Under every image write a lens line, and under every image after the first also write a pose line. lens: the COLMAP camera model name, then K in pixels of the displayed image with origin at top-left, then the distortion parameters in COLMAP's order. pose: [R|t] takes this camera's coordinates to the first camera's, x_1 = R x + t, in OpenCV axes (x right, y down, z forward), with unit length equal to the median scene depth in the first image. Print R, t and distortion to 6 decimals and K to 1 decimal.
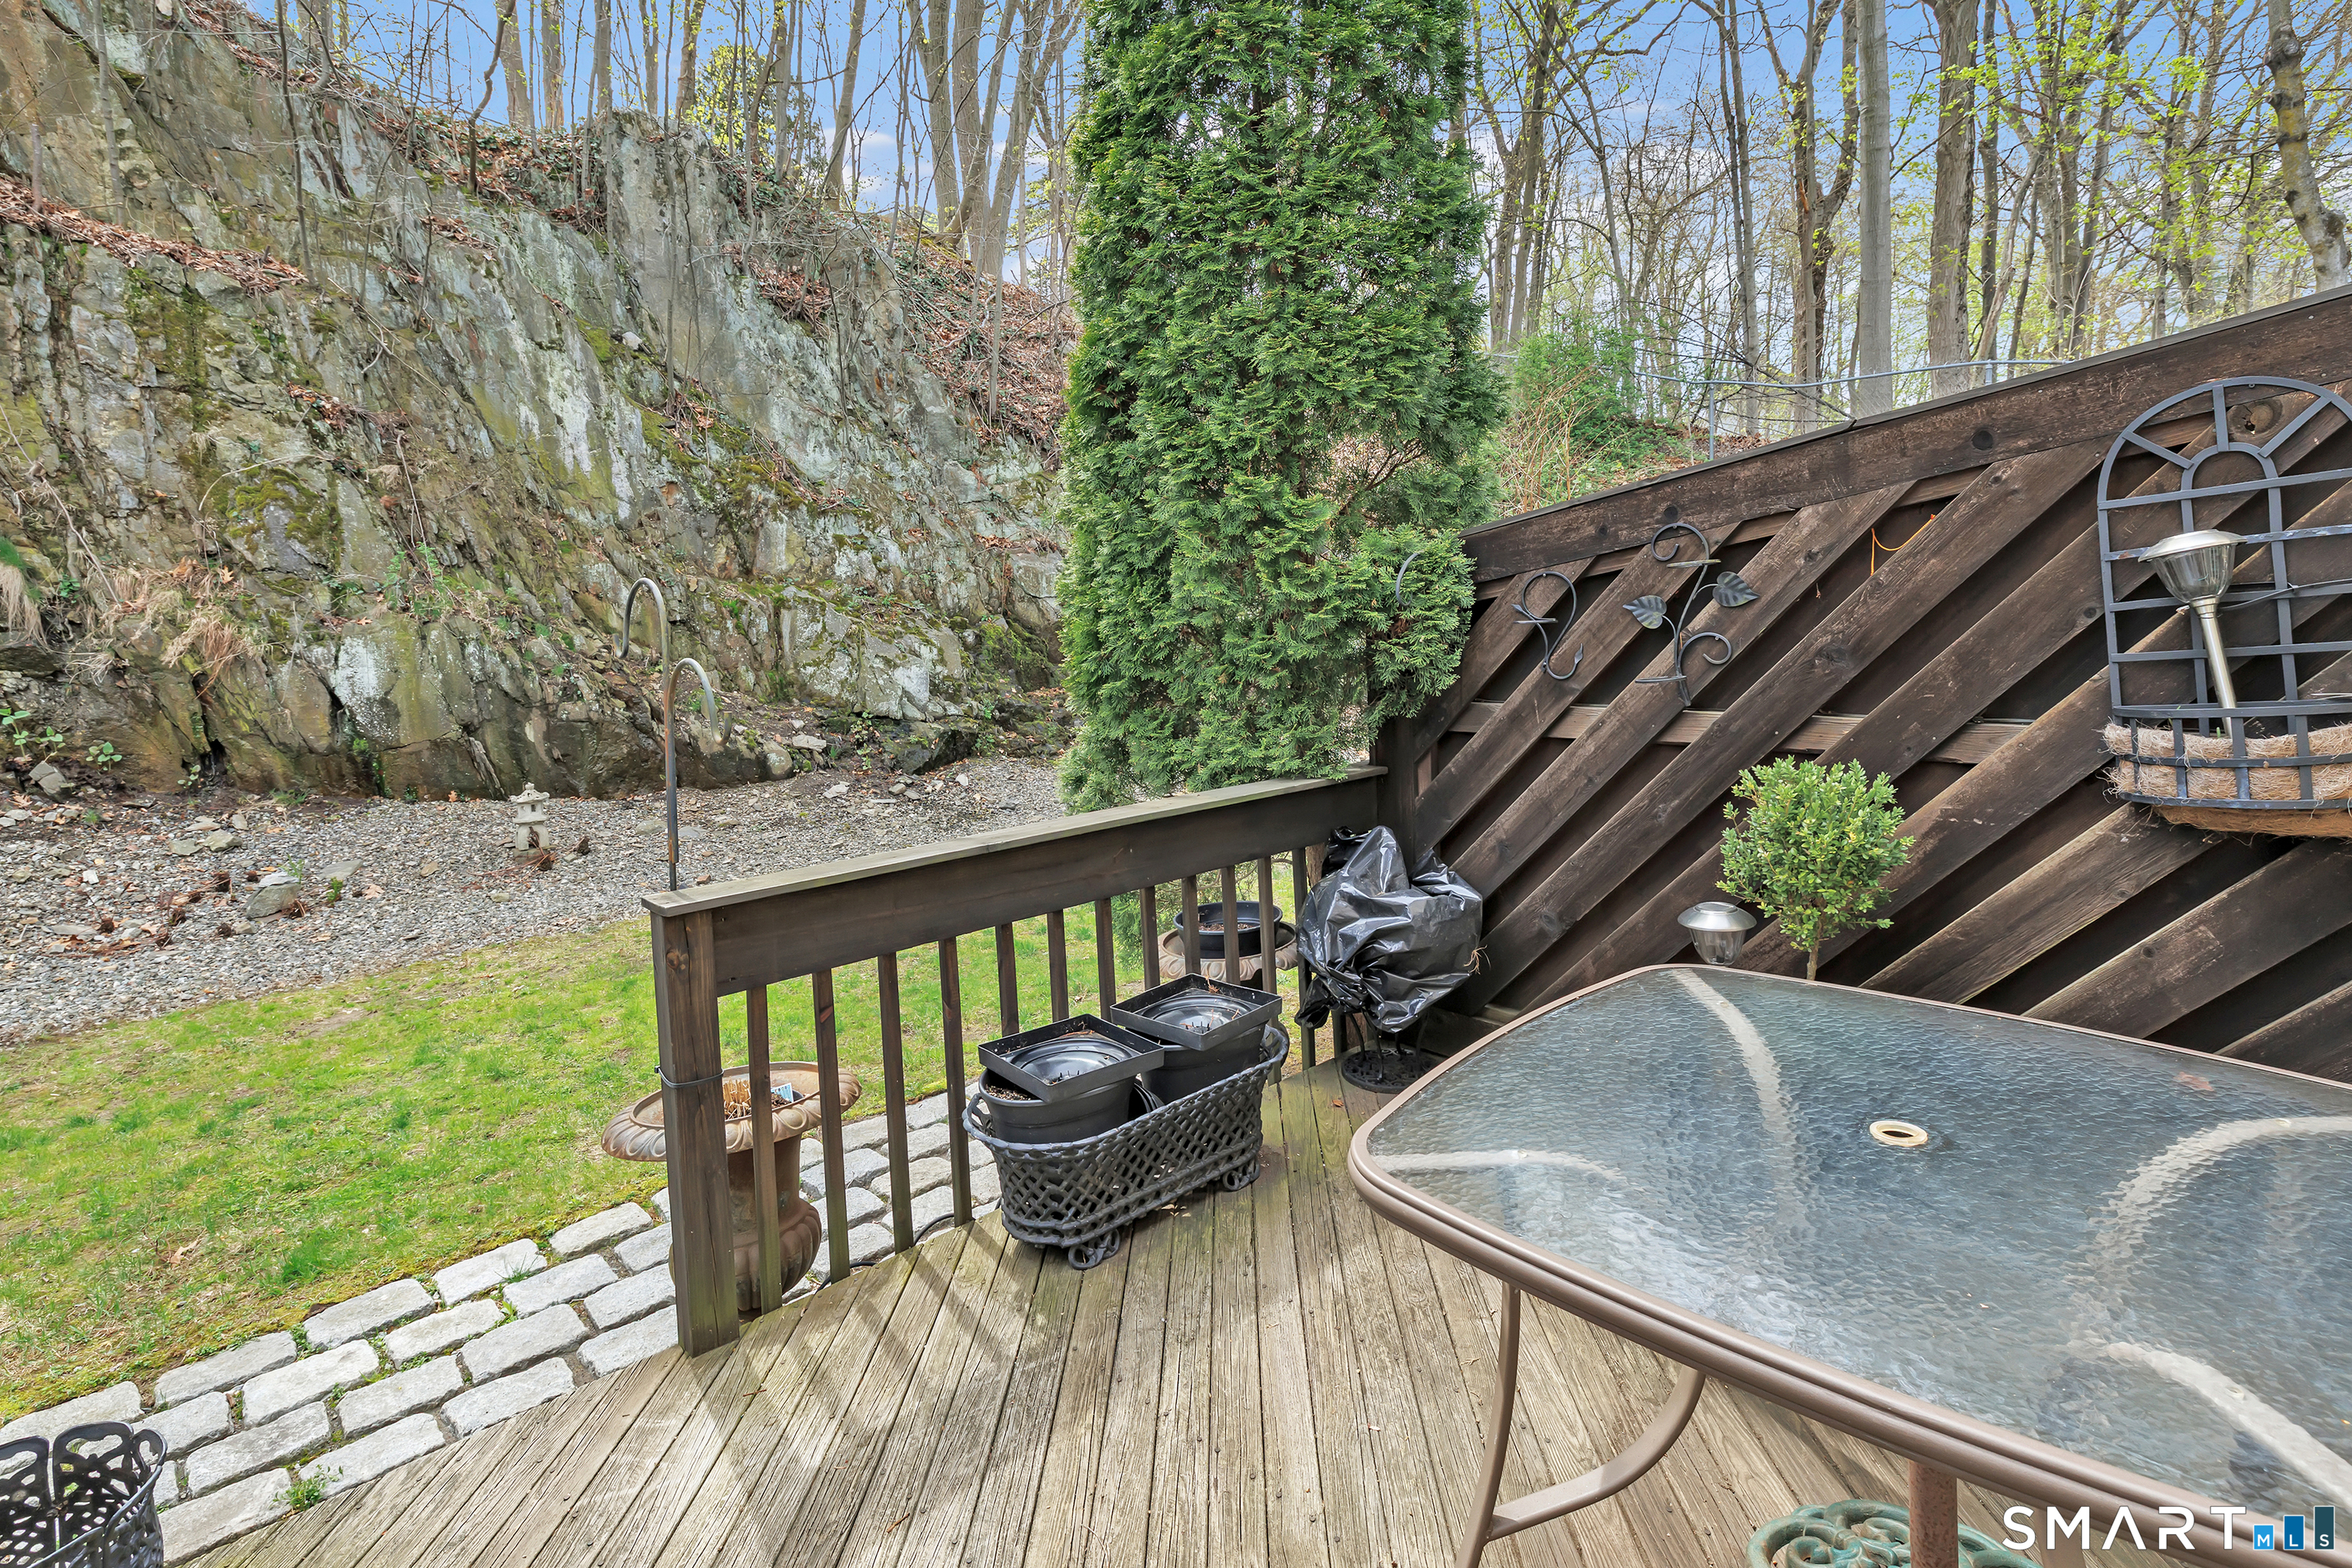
lens RADIAL K [[1092.0, 0, 1210.0], [0, 1092.0, 708.8], [0, 0, 1]] dist [-0.003186, -0.000691]
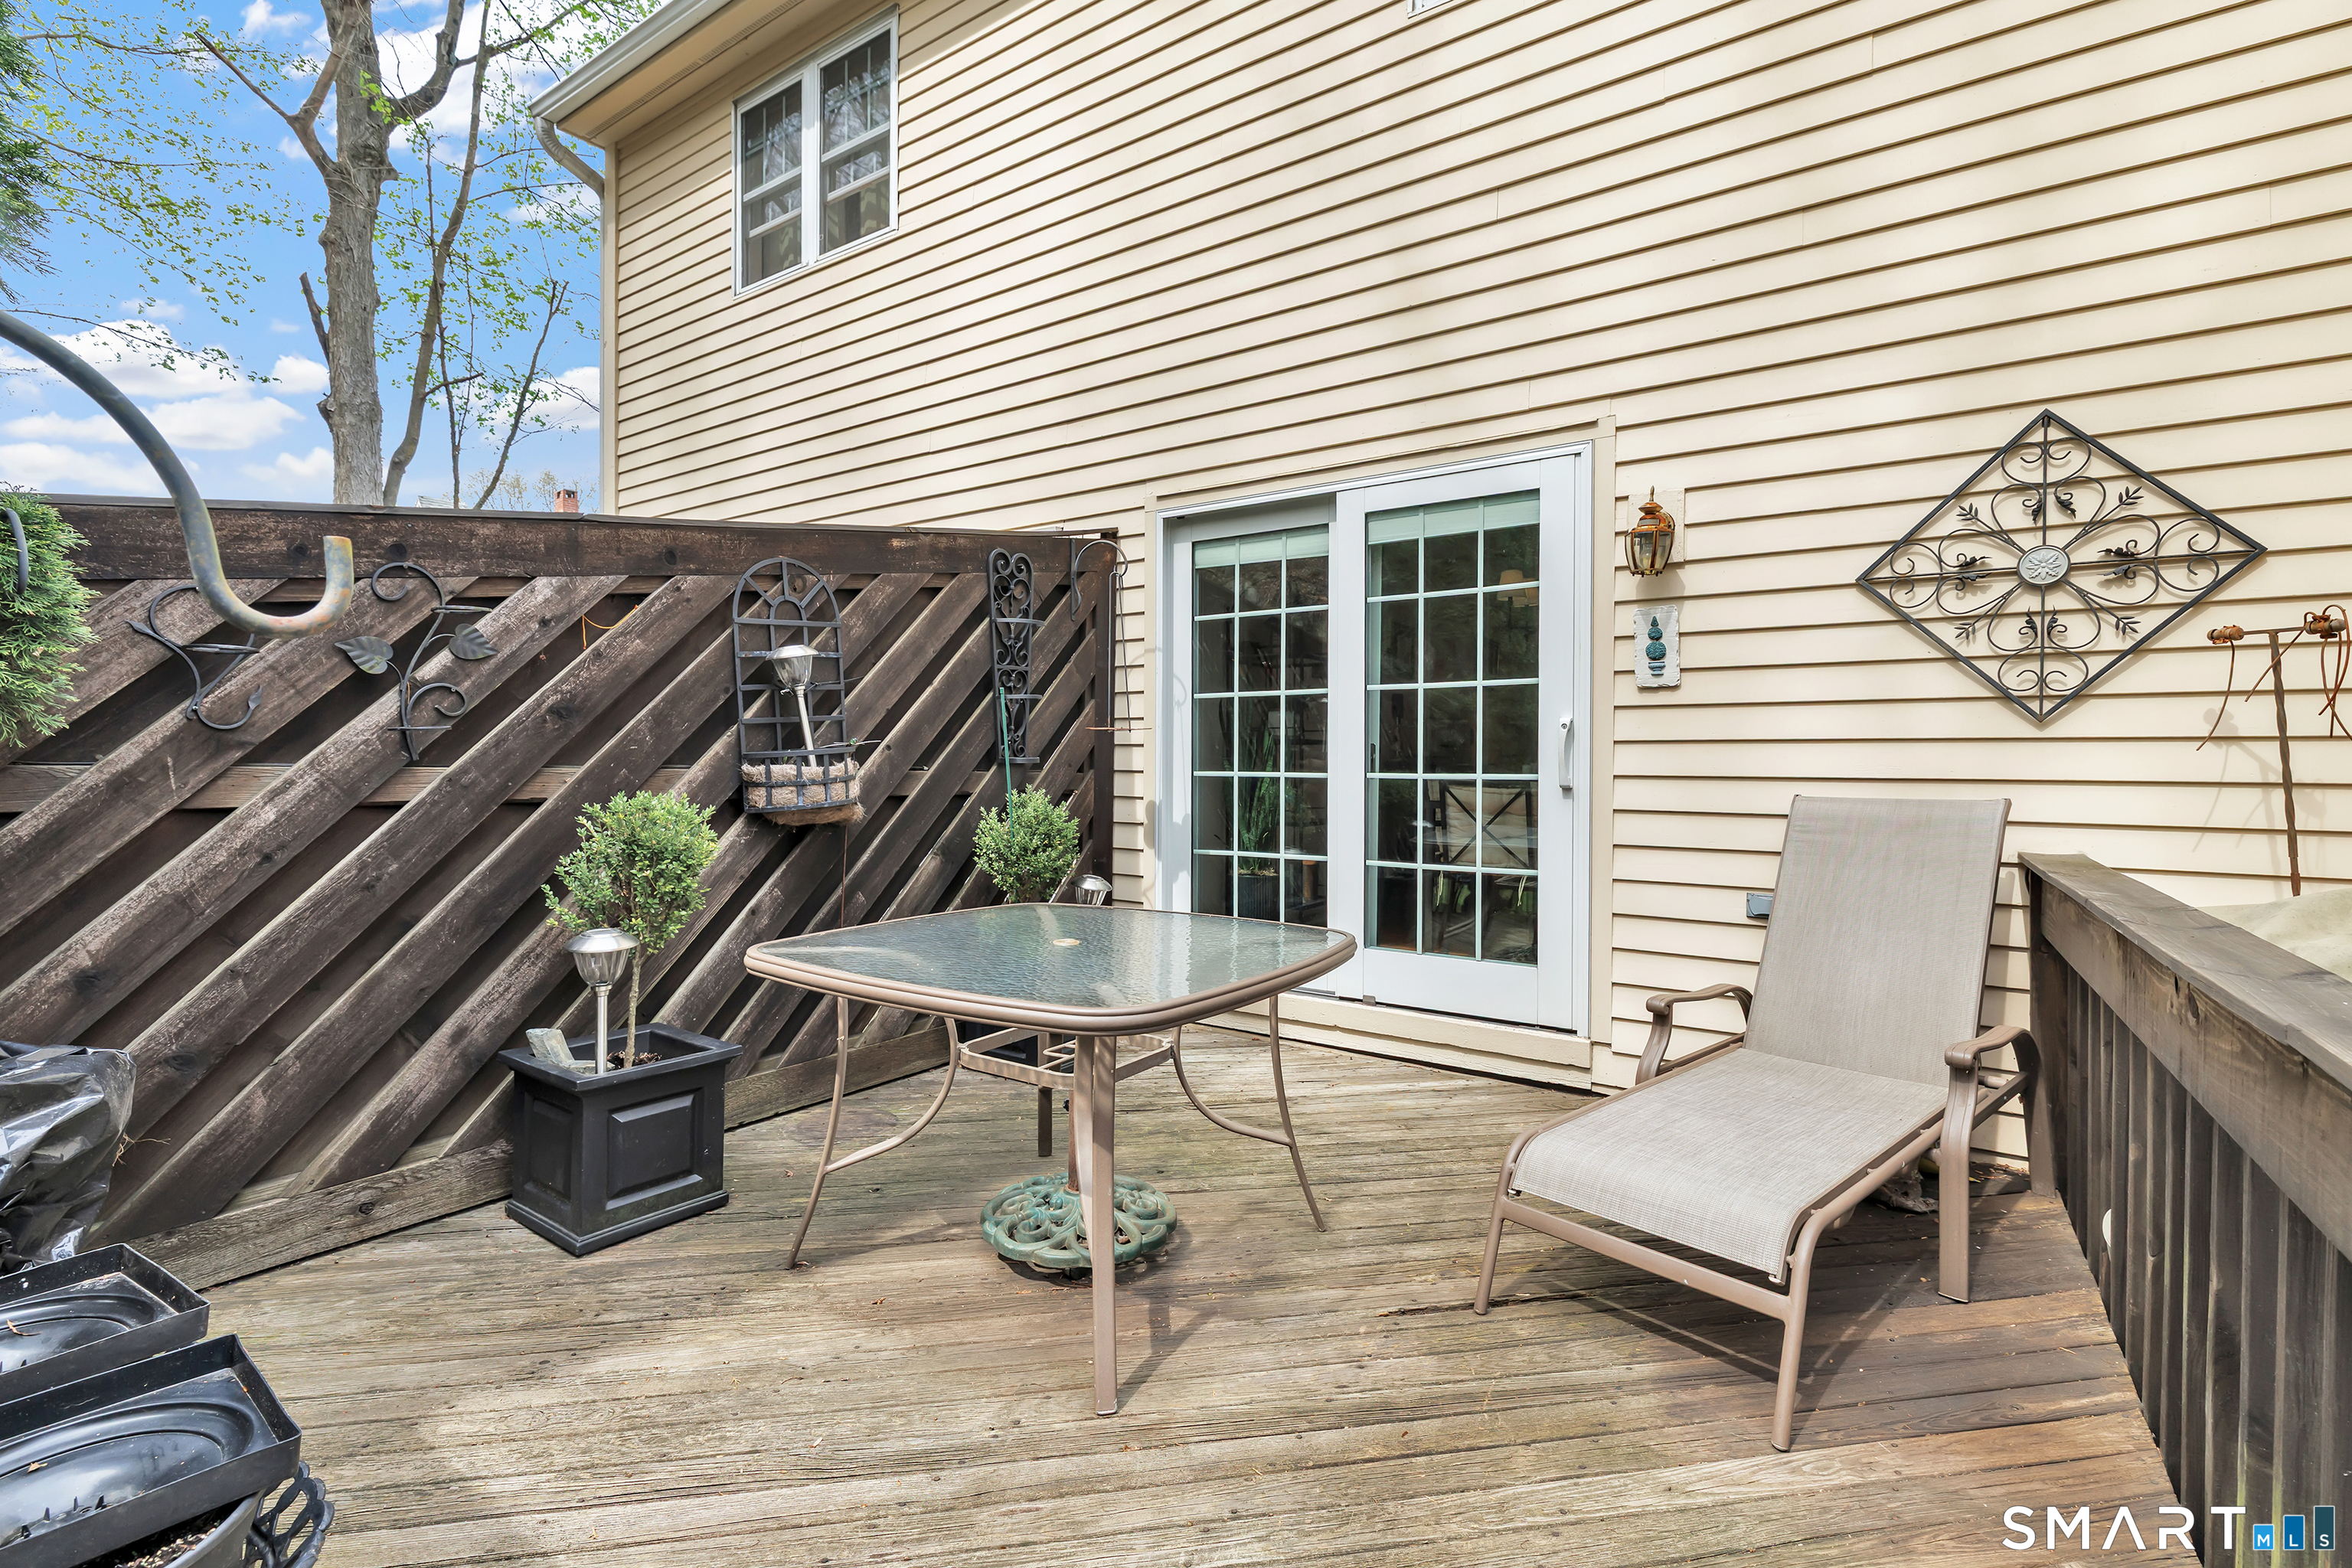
lens RADIAL K [[1051.1, 0, 1198.9], [0, 1051.1, 756.7], [0, 0, 1]] dist [-0.002084, 0.000014]
pose [[-0.194949, 0.037907, 0.980081, -0.646566], [0.078520, 0.996649, -0.022929, 0.076842], [-0.977665, 0.072486, -0.197272, 0.592320]]
